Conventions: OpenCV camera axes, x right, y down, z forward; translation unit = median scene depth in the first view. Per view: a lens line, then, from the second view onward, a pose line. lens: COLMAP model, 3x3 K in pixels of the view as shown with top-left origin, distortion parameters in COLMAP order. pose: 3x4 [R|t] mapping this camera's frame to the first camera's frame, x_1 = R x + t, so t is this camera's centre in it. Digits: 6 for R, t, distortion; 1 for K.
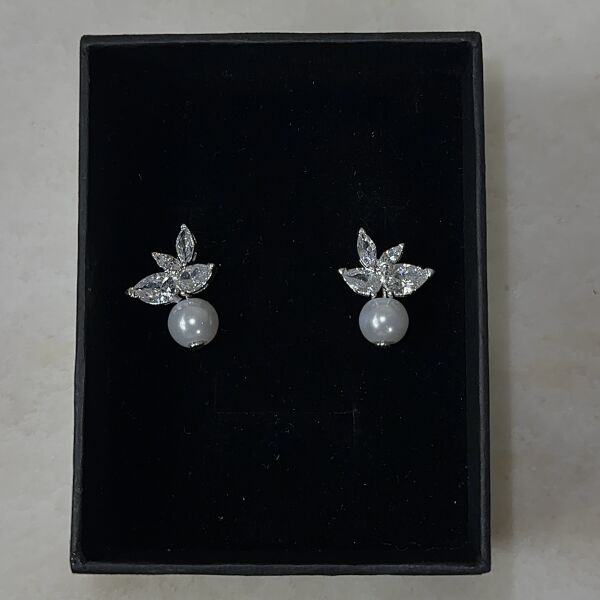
lens RADIAL K [[986.8, 0, 300.0], [0, 986.8, 300.0], [0, 0, 1]] dist [0.039011, 0.010879]
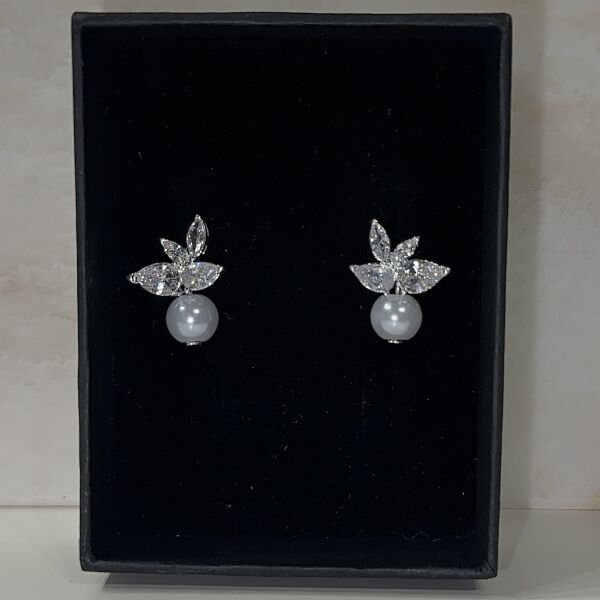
lens RADIAL K [[986.8, 0, 300.0], [0, 986.8, 300.0], [0, 0, 1]] dist [0.039011, 0.010879]
pose [[0.999973, 0.007339, -0.000347, -0.009160], [-0.007151, 0.983028, 0.183315, -0.174381], [0.001686, -0.183307, 0.983054, 0.055390]]
